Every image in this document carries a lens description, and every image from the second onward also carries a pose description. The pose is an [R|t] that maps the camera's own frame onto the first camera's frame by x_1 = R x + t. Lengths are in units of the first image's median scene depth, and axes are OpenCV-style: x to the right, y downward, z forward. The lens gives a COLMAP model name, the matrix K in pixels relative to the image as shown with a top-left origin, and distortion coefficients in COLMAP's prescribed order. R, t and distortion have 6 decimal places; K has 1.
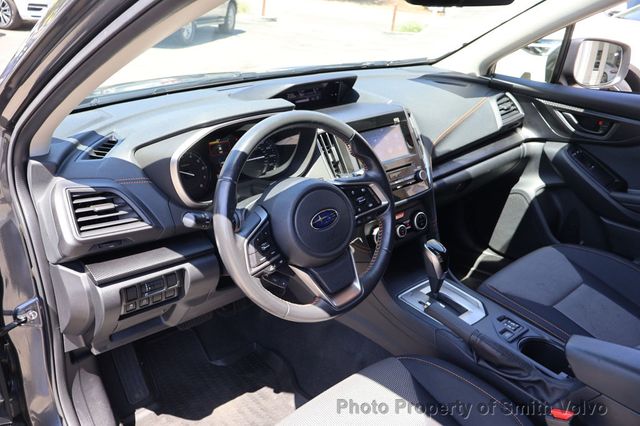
lens RADIAL K [[537.5, 0, 324.4], [0, 537.5, 211.7], [0, 0, 1]] dist [-0.001755, 0.011575]
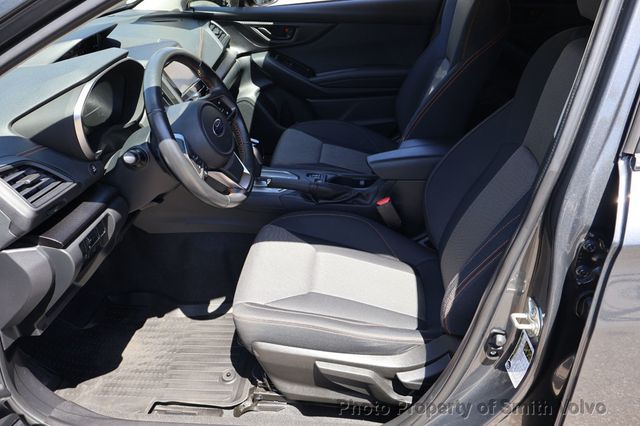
lens RADIAL K [[537.5, 0, 323.2], [0, 537.5, 210.9], [0, 0, 1]] dist [-0.001755, 0.011575]
pose [[0.717710, -0.374731, 0.586915, -0.364009], [0.319245, 0.926128, 0.200921, 0.012068], [-0.618850, 0.043167, 0.784323, -0.085230]]
